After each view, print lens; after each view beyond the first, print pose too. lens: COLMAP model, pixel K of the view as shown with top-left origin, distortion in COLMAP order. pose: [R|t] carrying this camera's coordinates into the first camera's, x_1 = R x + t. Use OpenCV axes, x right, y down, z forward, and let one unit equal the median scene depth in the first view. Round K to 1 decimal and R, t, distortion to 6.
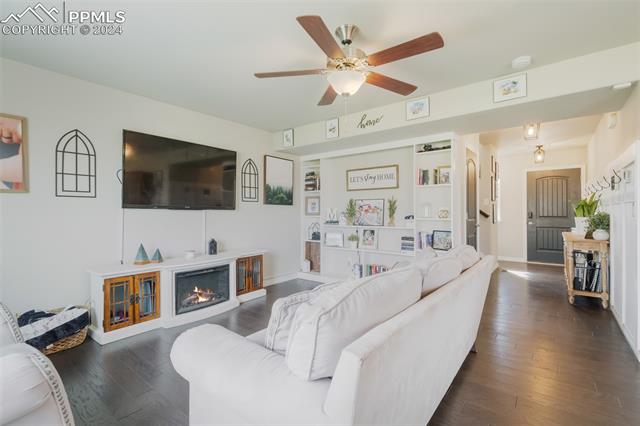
lens RADIAL K [[300.8, 0, 320.8], [0, 300.8, 211.8], [0, 0, 1]] dist [0.003688, -0.000233]
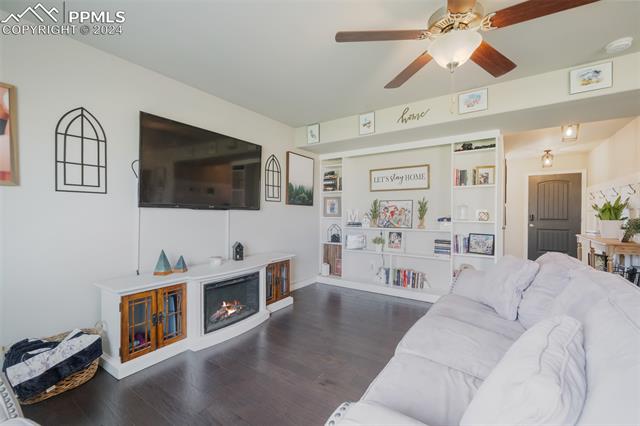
lens RADIAL K [[277.5, 0, 321.5], [0, 277.5, 216.0], [0, 0, 1]] dist [-0.002446, 0.001145]
pose [[0.997268, 0.005981, 0.073626, -0.174751], [-0.006762, 0.999923, 0.010367, 0.000818], [-0.073559, -0.010837, 0.997232, 0.166400]]
